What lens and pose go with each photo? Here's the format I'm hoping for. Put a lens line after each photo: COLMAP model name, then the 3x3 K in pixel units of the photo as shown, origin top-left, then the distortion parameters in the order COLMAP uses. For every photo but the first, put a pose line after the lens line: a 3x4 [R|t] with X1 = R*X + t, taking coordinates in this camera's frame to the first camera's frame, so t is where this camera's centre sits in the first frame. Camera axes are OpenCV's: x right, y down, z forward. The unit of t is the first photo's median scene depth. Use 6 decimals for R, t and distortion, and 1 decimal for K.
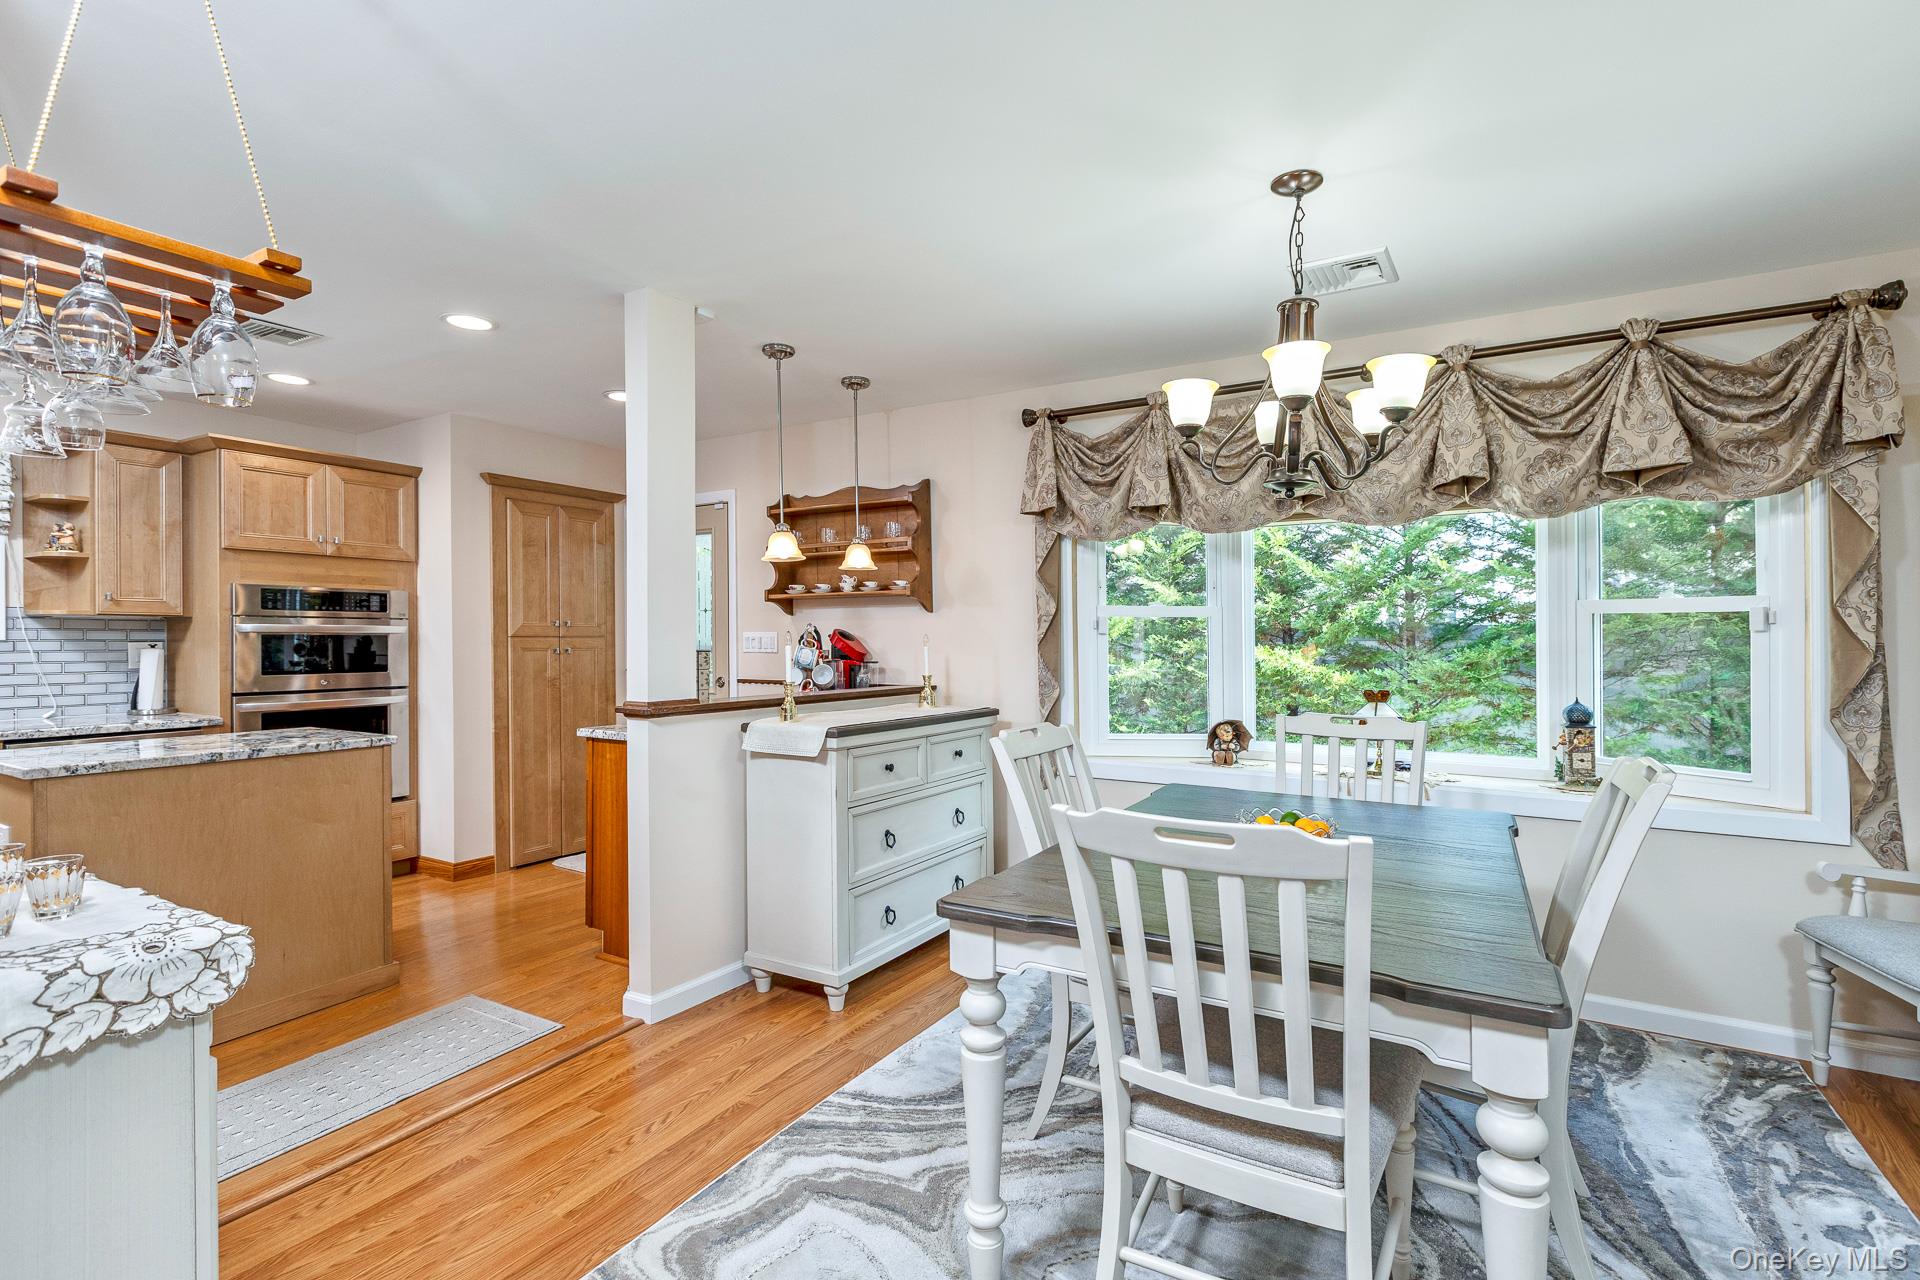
lens RADIAL K [[859.5, 0, 956.1], [0, 859.5, 617.0], [0, 0, 1]] dist [0.002298, -0.000114]
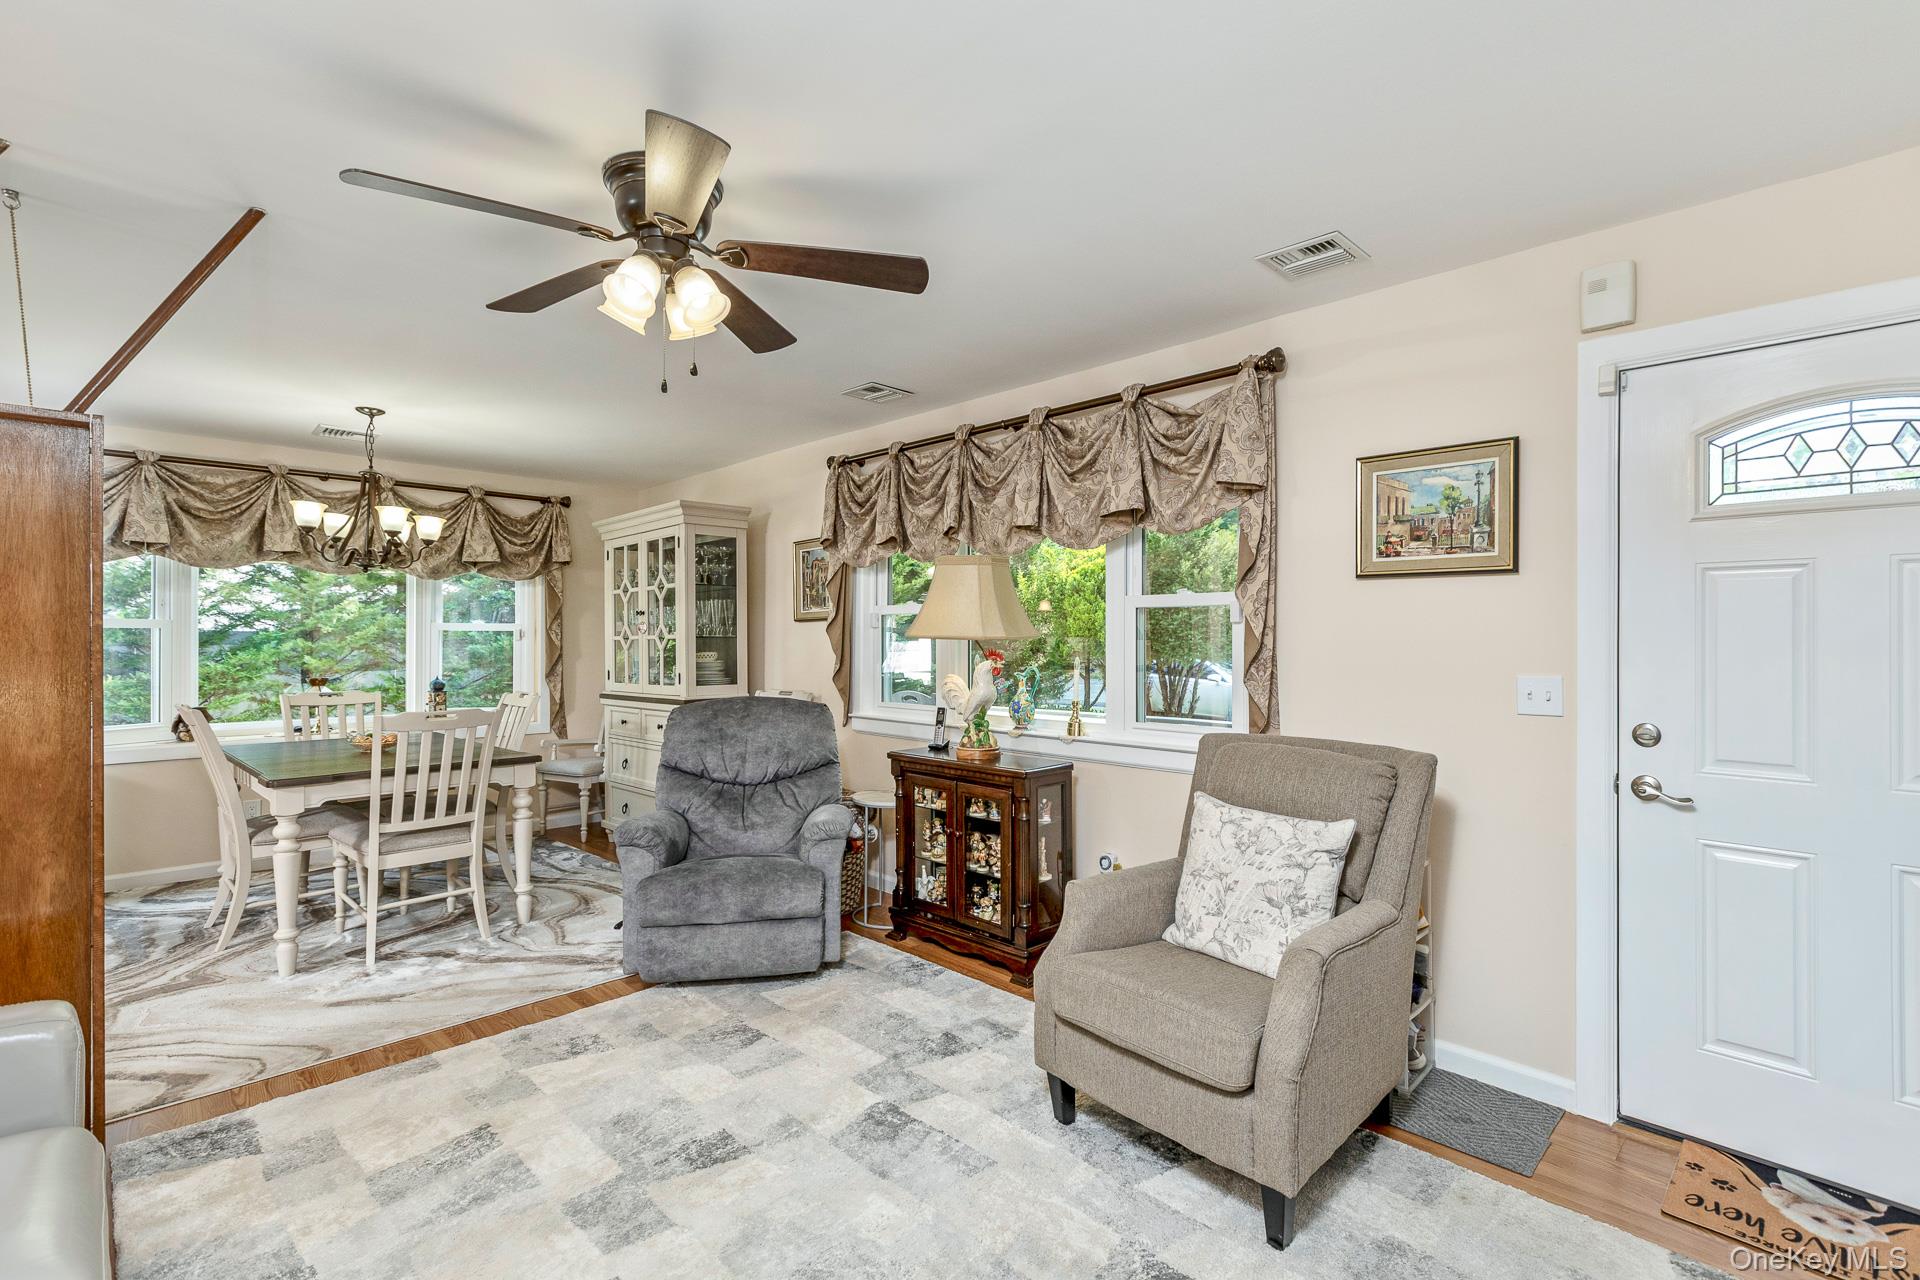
lens RADIAL K [[806.8, 0, 965.7], [0, 806.8, 660.9], [0, 0, 1]] dist [0.002113, 0.000513]
pose [[0.199396, -0.026200, 0.979569, -0.810100], [-0.022183, 0.999266, 0.031242, -0.019980], [-0.979668, -0.027960, 0.198668, -0.491947]]
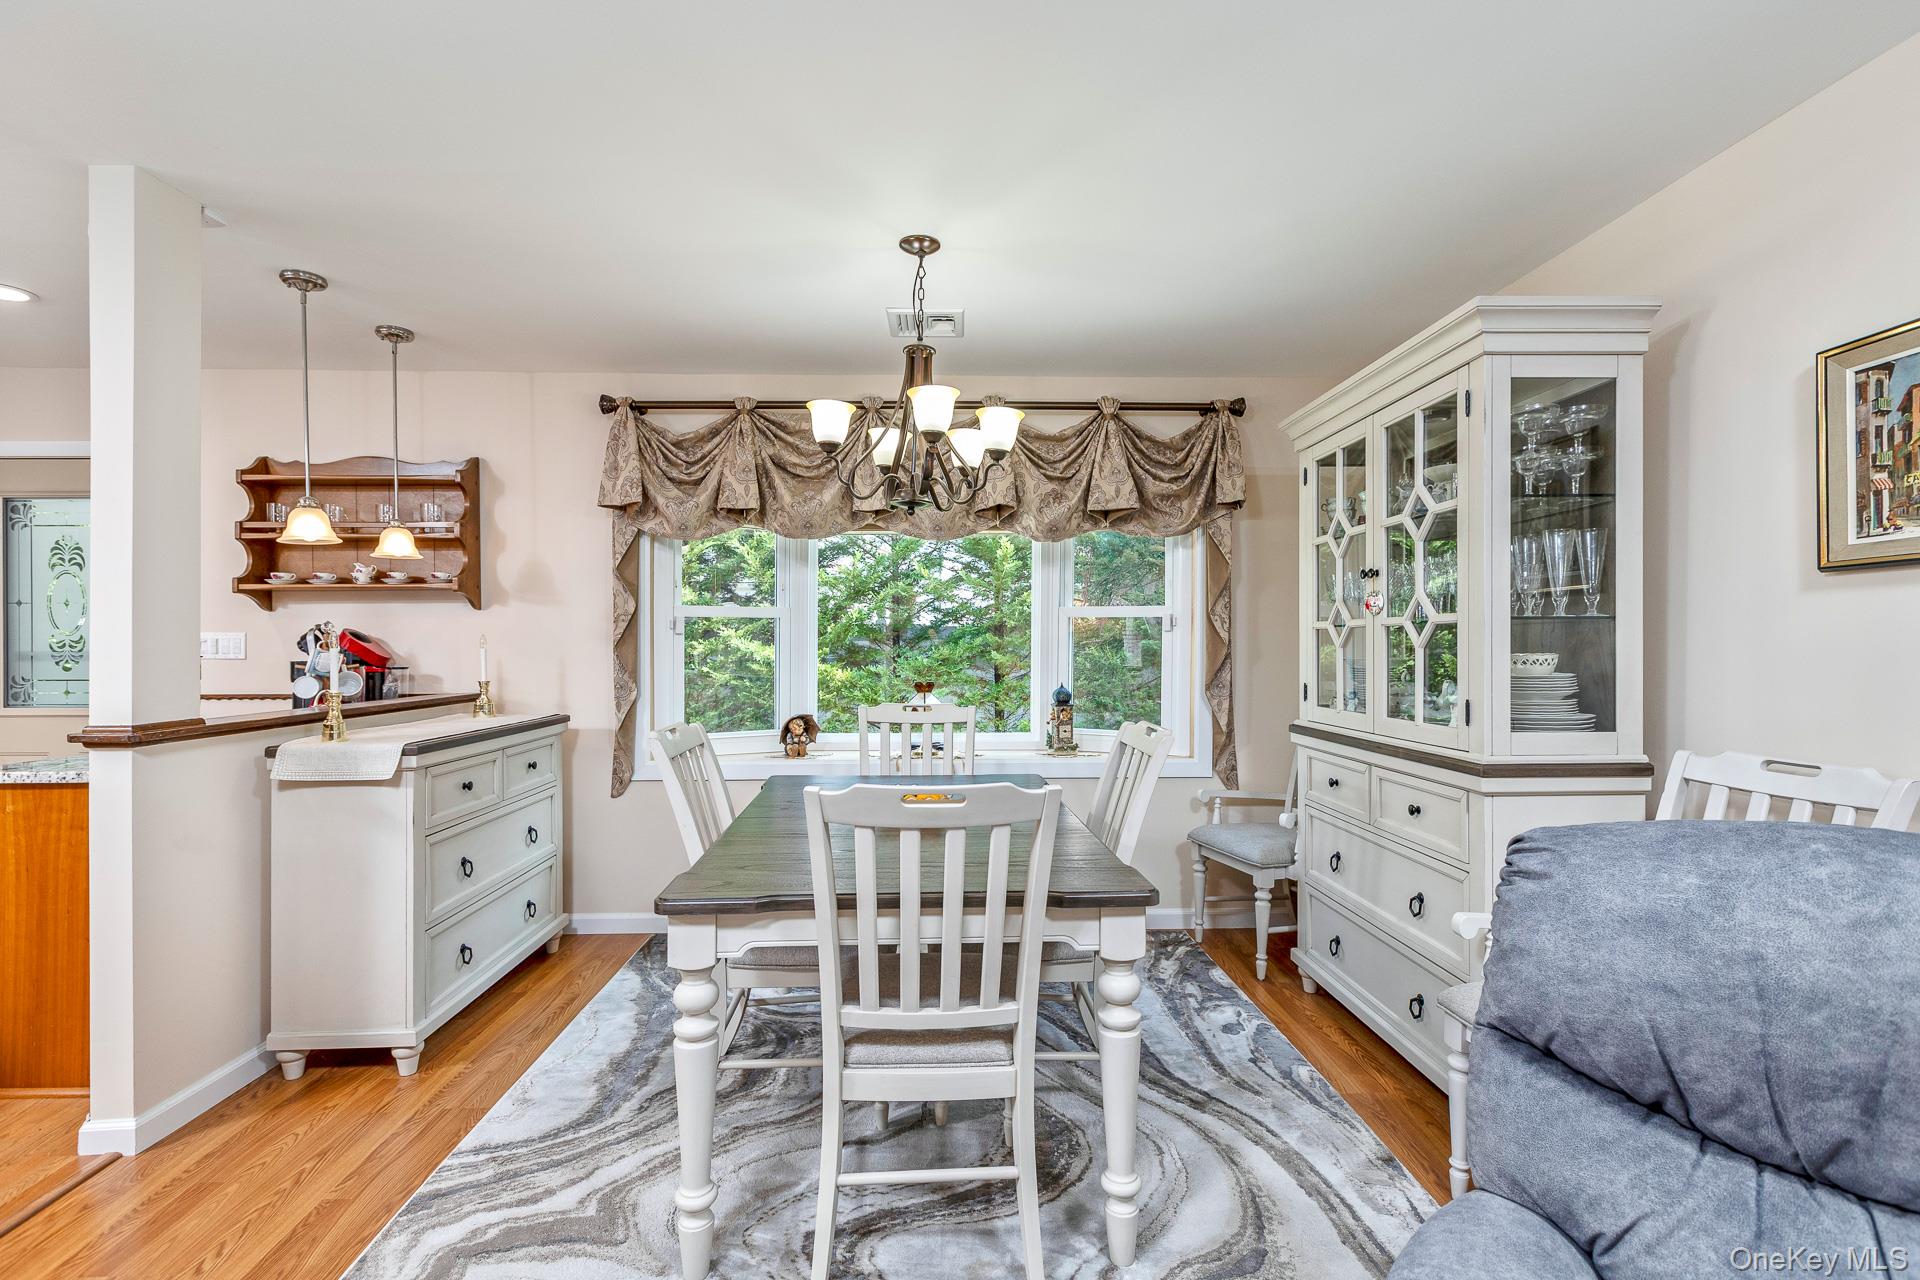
lens RADIAL K [[889.2, 0, 938.5], [0, 889.2, 627.1], [0, 0, 1]] dist [0.001884, -0.000329]
pose [[0.842755, 0.002902, 0.538289, -0.162709], [-0.008899, 0.999924, 0.008541, 0.000611], [-0.538223, -0.011988, 0.842717, -0.022788]]
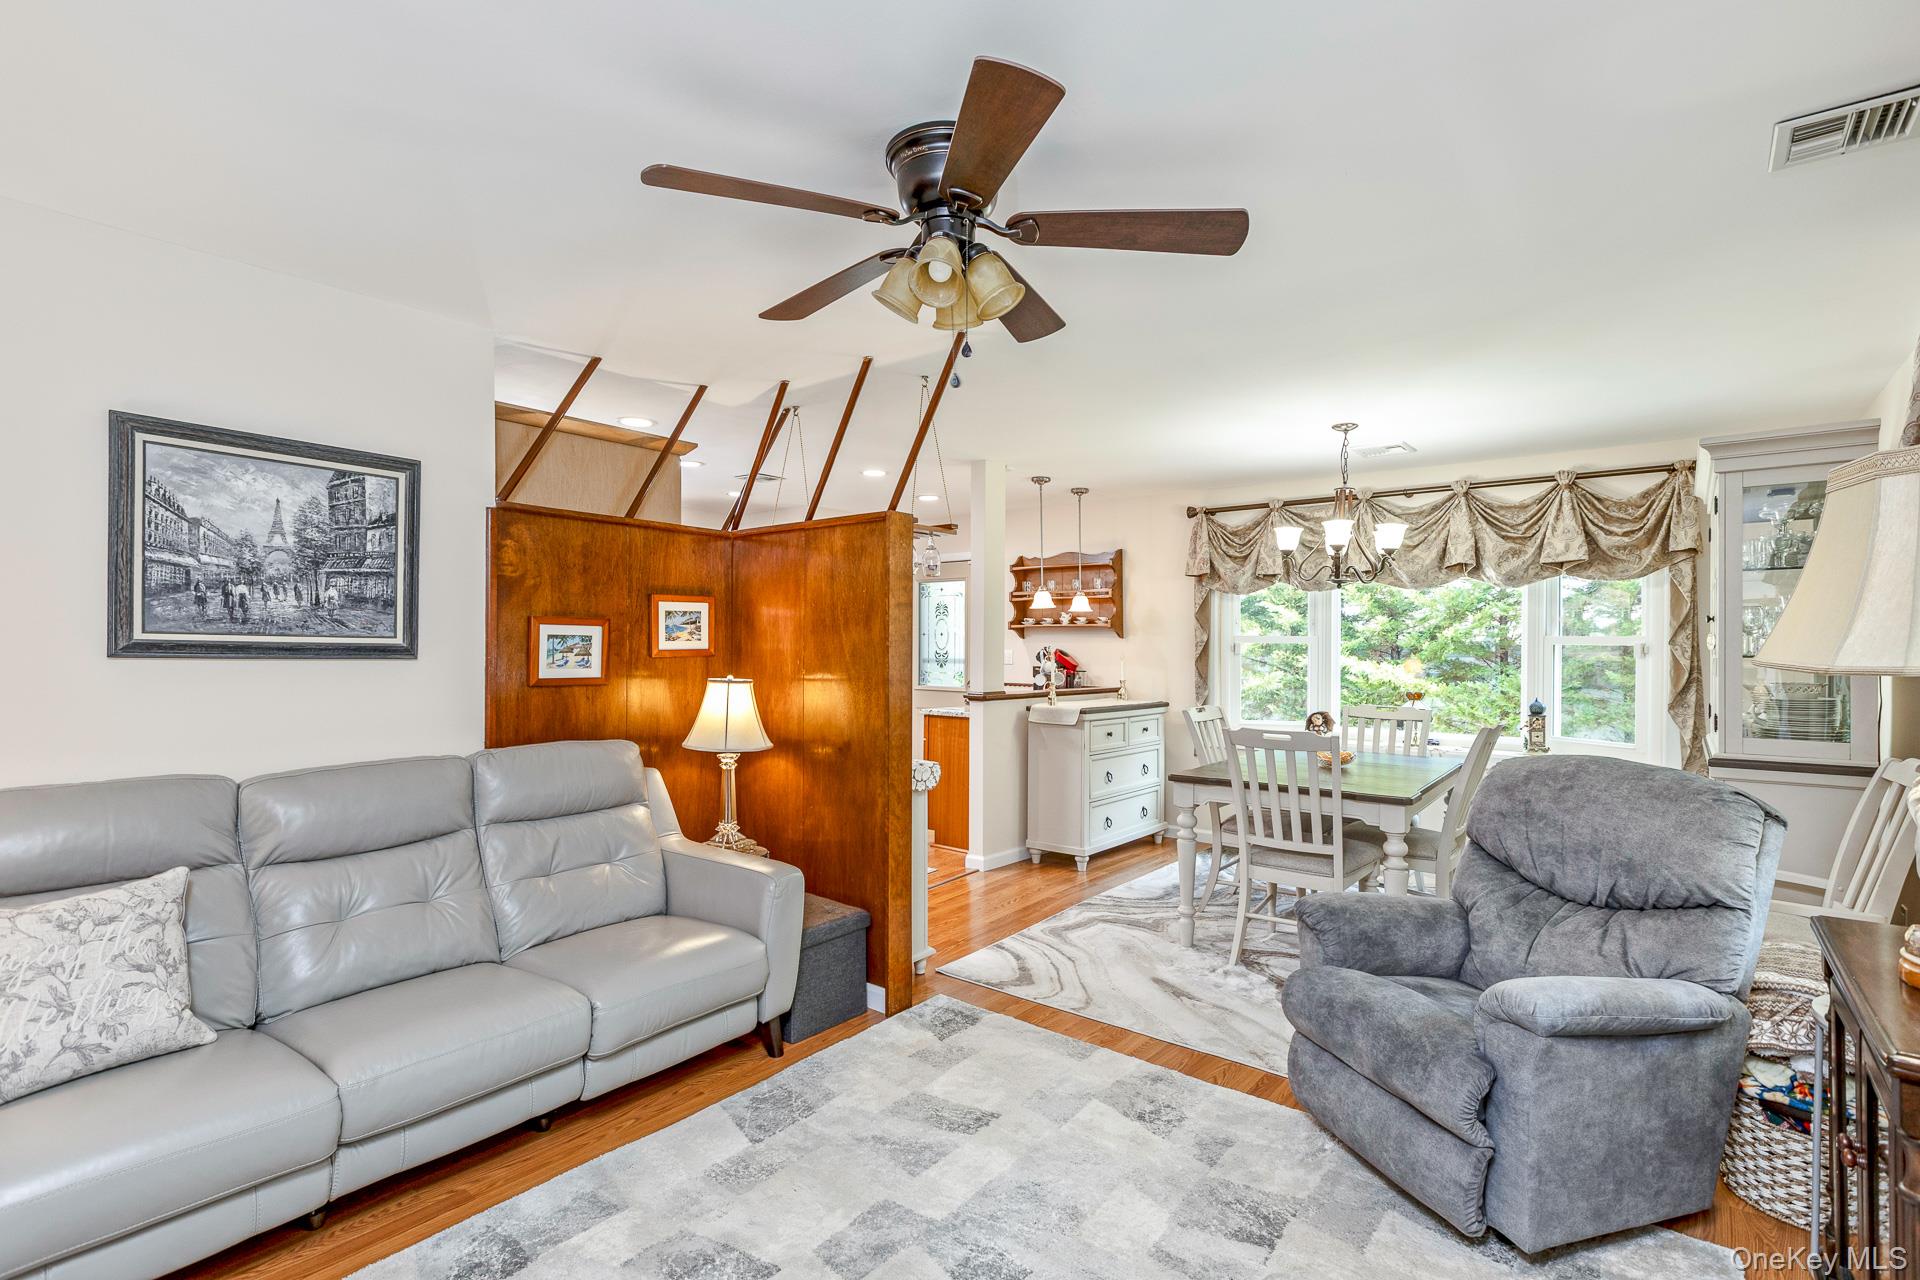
lens RADIAL K [[910.4, 0, 1043.7], [0, 910.4, 651.7], [0, 0, 1]] dist [0.010013, 0.000198]
pose [[0.999444, 0.008962, -0.032108, -0.152090], [-0.008001, 0.999520, 0.029936, -0.037890], [0.032361, -0.029663, 0.999036, -0.780838]]
